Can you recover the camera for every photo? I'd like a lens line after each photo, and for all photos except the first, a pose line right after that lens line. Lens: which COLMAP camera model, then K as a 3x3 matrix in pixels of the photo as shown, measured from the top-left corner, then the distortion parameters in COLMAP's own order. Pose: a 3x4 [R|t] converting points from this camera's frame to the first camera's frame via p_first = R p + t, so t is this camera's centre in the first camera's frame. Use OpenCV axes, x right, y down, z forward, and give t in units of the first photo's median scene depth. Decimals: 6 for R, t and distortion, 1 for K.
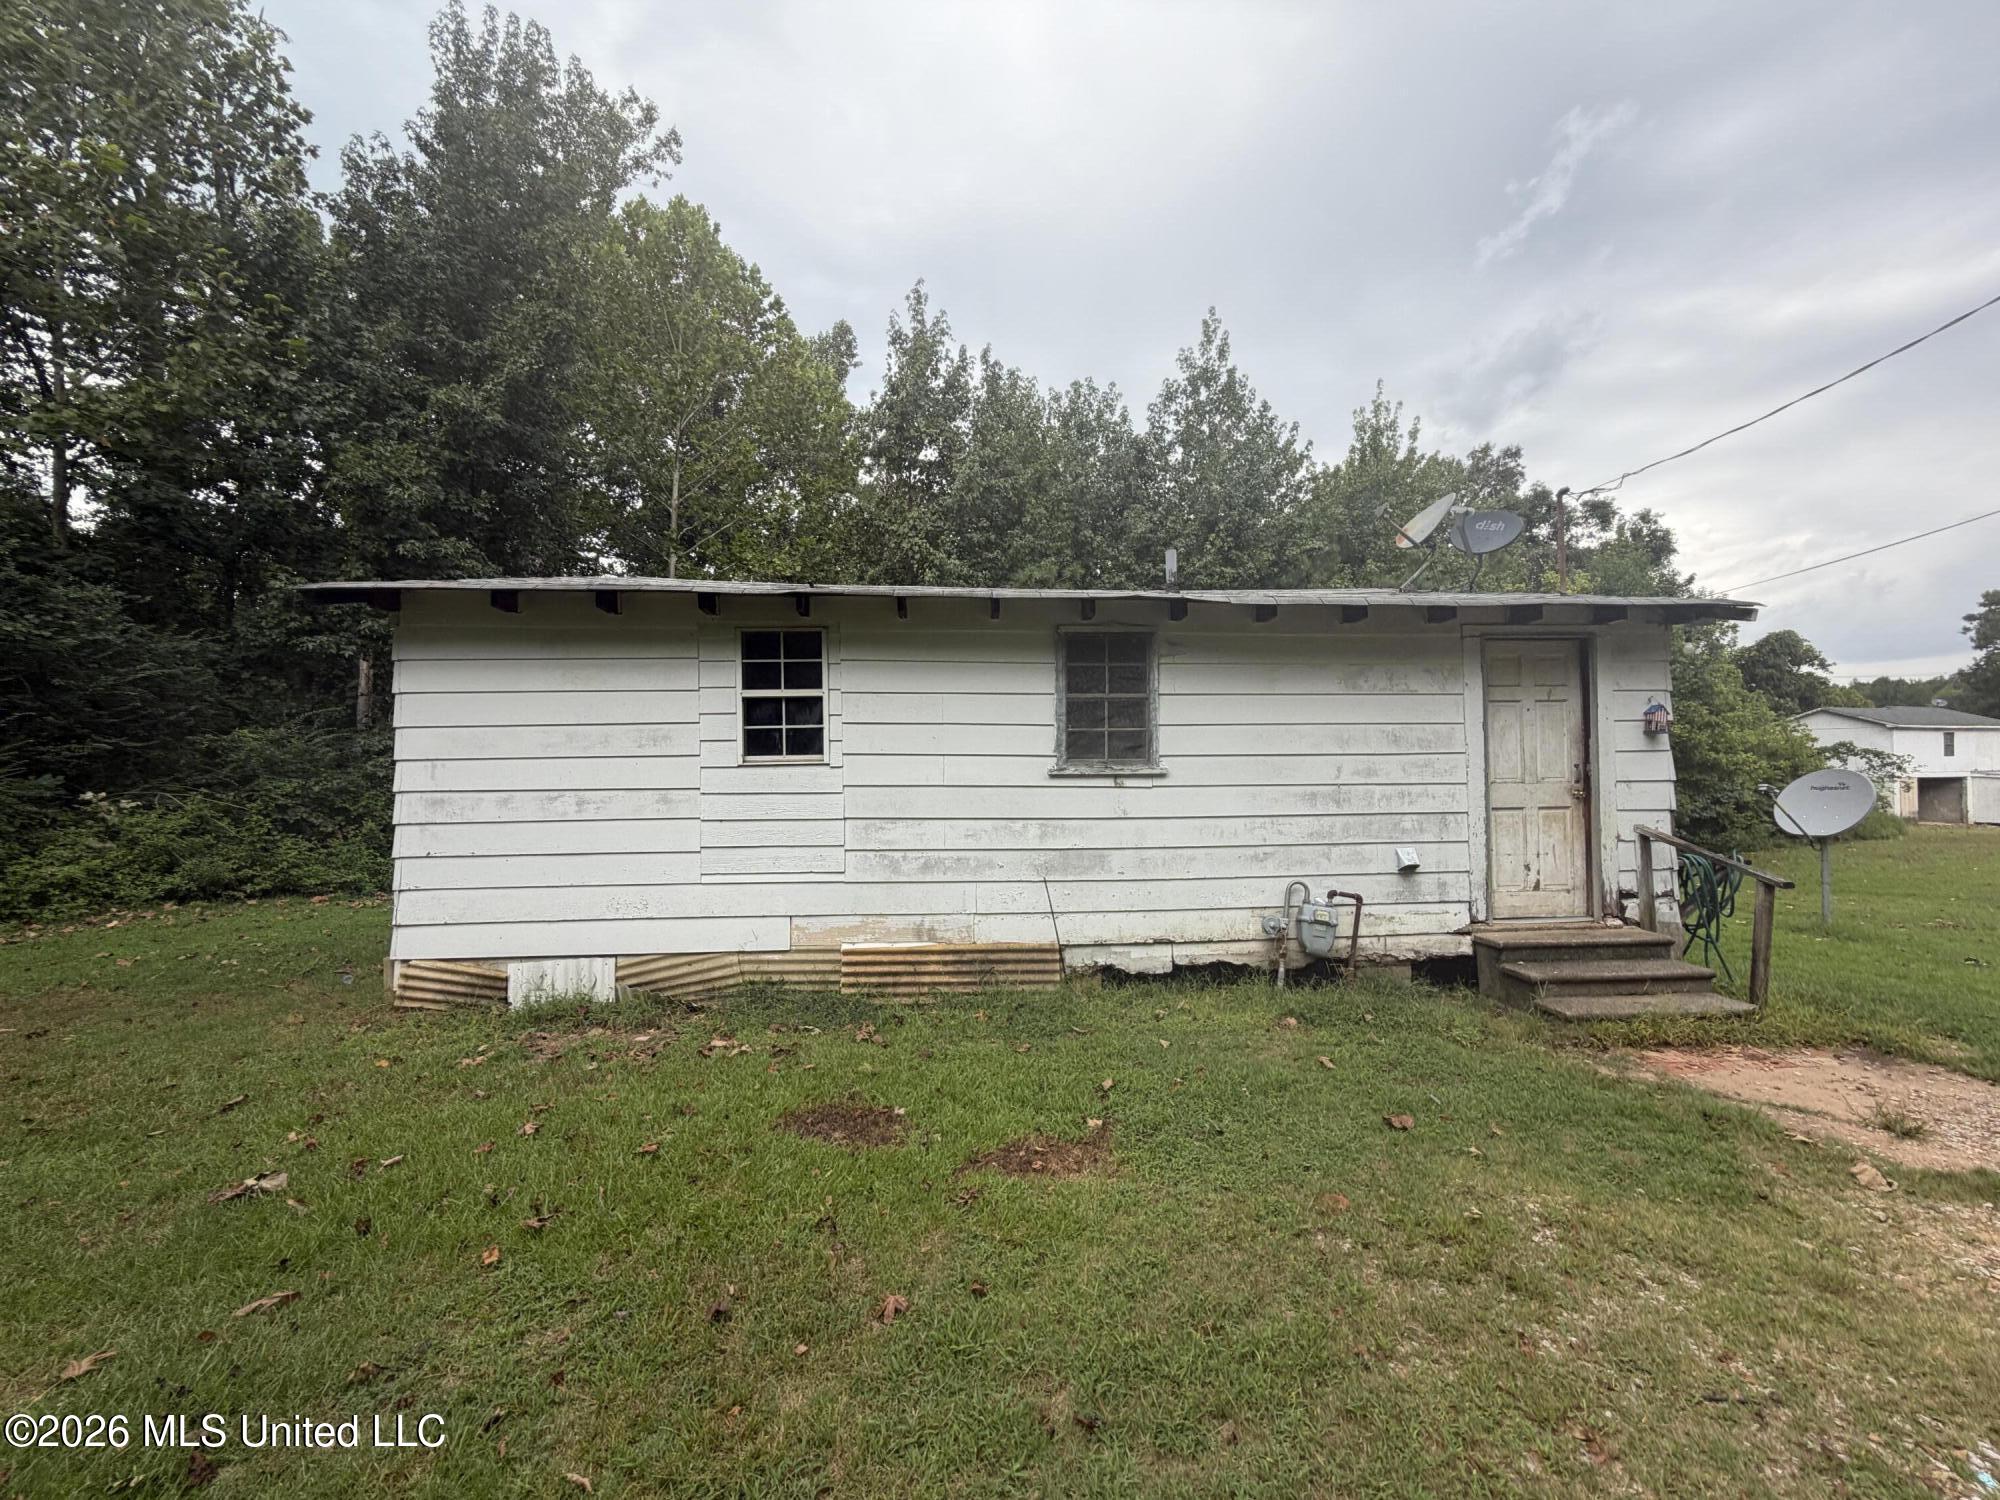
lens RADIAL K [[796.3, 0, 1008.4], [0, 796.3, 750.2], [0, 0, 1]] dist [-0.000282, 0.000556]
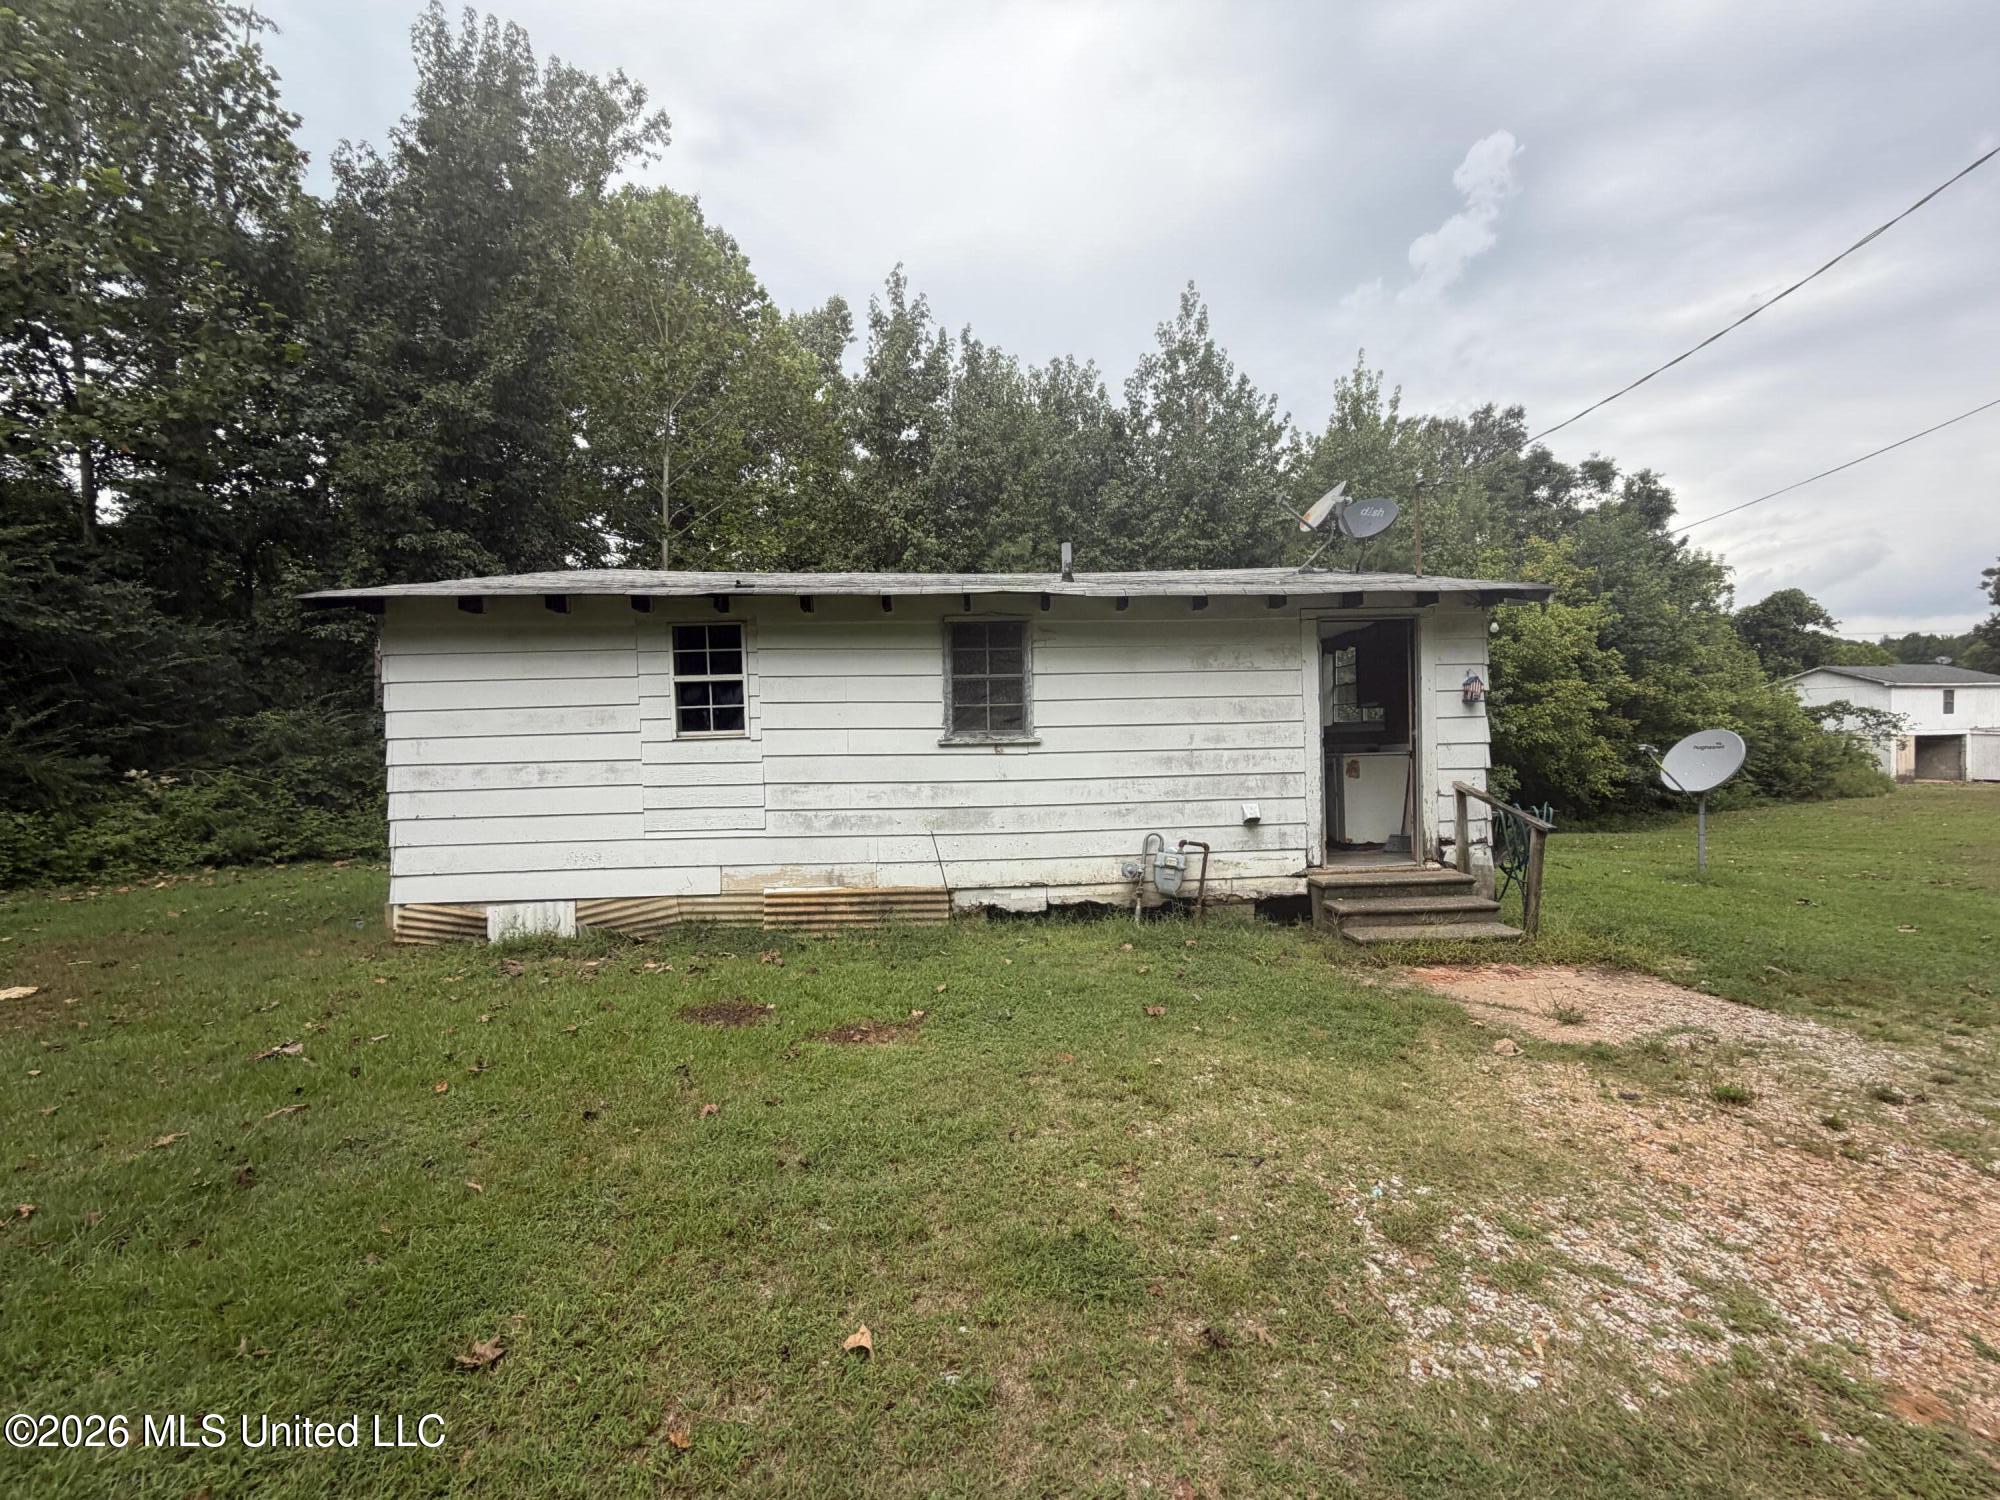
lens RADIAL K [[790.0, 0, 1007.6], [0, 790.0, 753.3], [0, 0, 1]] dist [-0.000227, -0.000099]
pose [[0.999800, -0.012040, -0.015995, 0.084253], [0.012715, 0.999006, 0.042735, -0.002323], [0.015465, -0.042930, 0.998958, -0.079705]]
